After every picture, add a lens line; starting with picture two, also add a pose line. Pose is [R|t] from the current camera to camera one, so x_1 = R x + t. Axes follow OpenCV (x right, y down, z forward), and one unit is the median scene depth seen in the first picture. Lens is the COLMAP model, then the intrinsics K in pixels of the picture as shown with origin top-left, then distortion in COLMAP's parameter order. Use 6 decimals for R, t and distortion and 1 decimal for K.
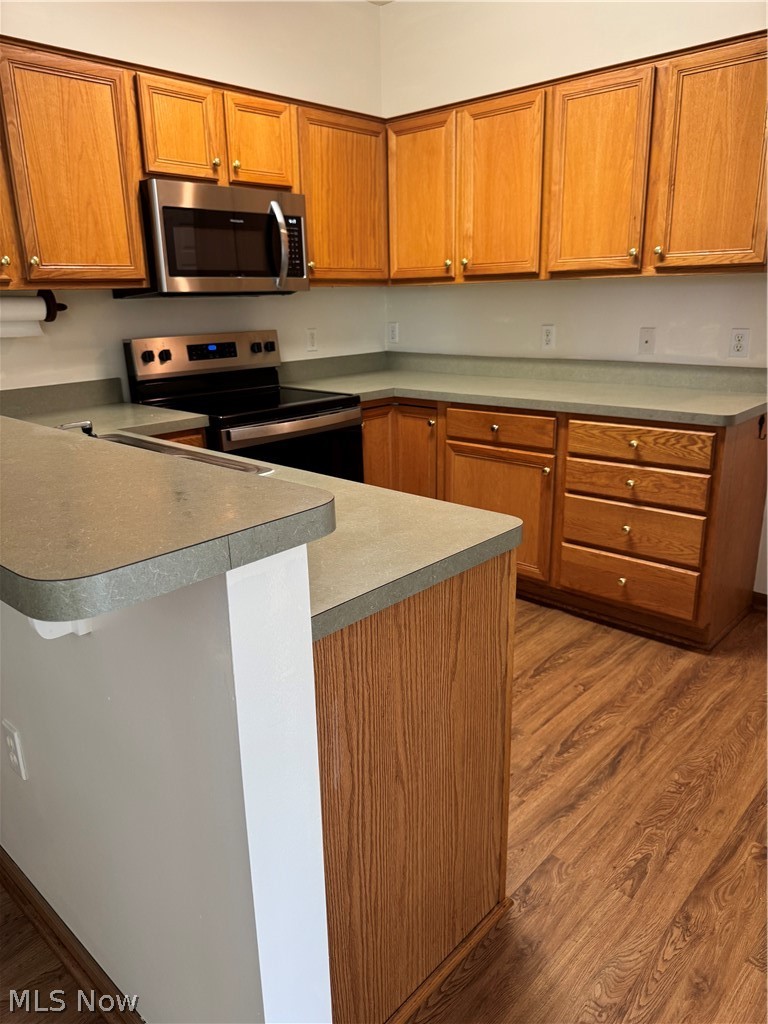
lens RADIAL K [[737.5, 0, 363.8], [0, 737.5, 520.7], [0, 0, 1]] dist [0.025650, -0.036497]
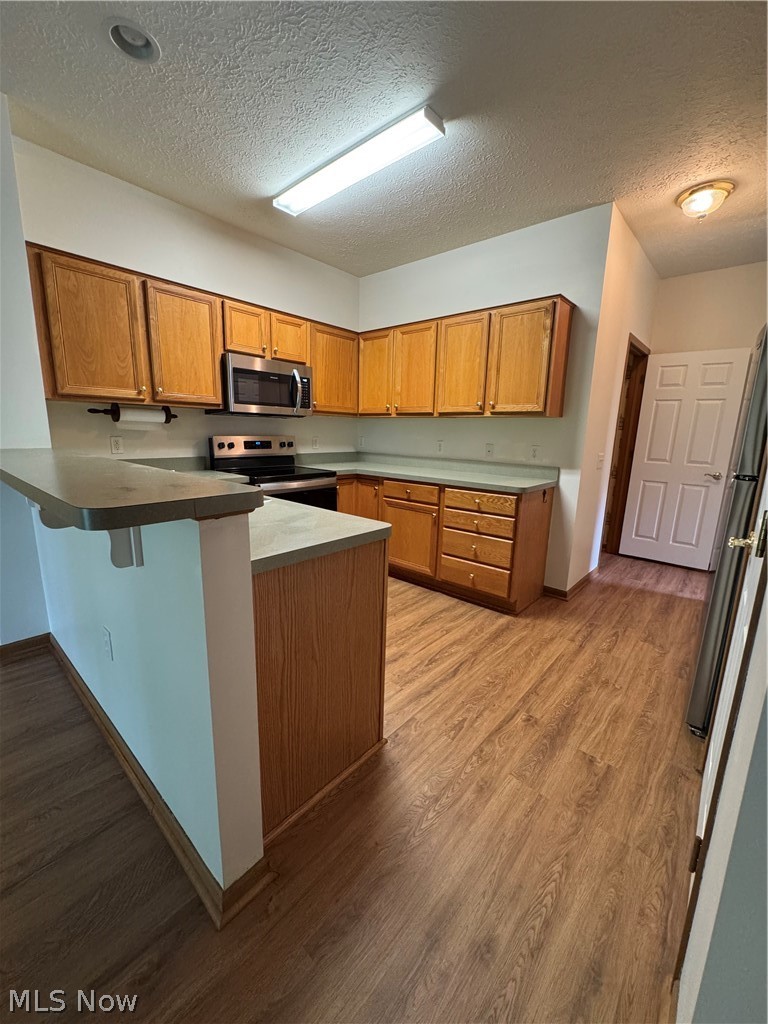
lens RADIAL K [[412.3, 0, 378.4], [0, 412.3, 514.7], [0, 0, 1]] dist [0.000055, -0.000150]
pose [[0.998309, 0.040091, 0.042092, 0.070964], [-0.035857, 0.994646, -0.096920, 0.040021], [-0.045753, 0.095247, 0.994402, -0.030082]]
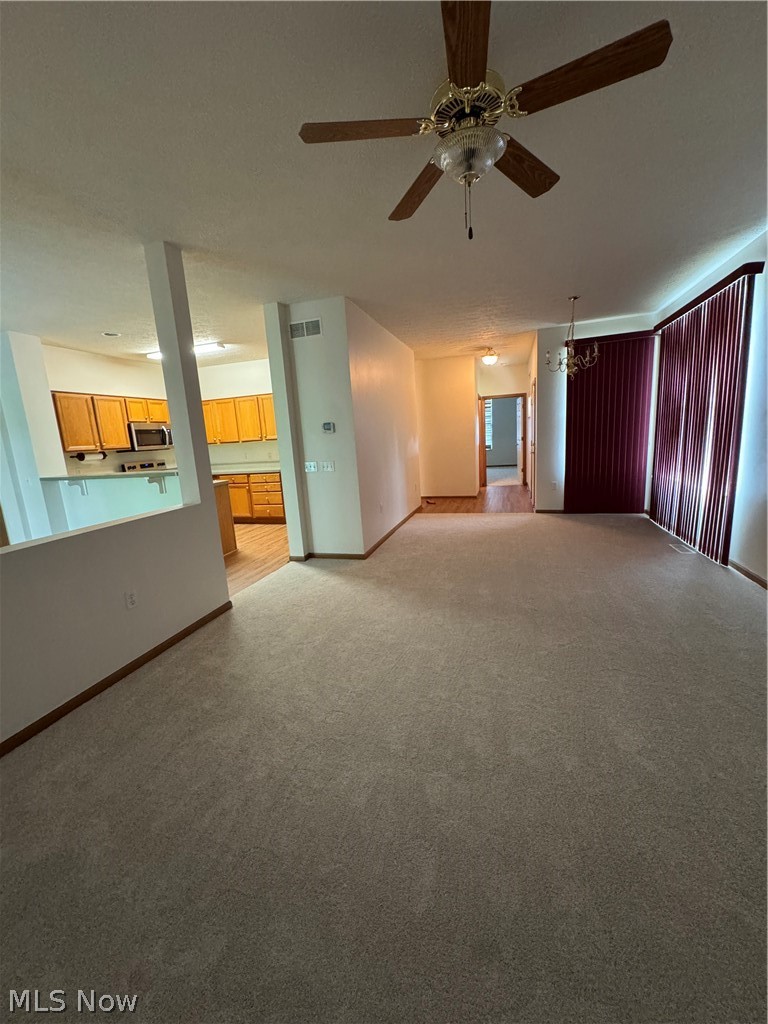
lens RADIAL K [[412.3, 0, 379.2], [0, 412.3, 510.9], [0, 0, 1]] dist [0.000055, -0.000150]
pose [[0.895088, -0.113547, 0.431190, -0.103164], [0.171614, 0.980267, -0.098108, 0.443961], [-0.411541, 0.161814, 0.896912, -1.448705]]
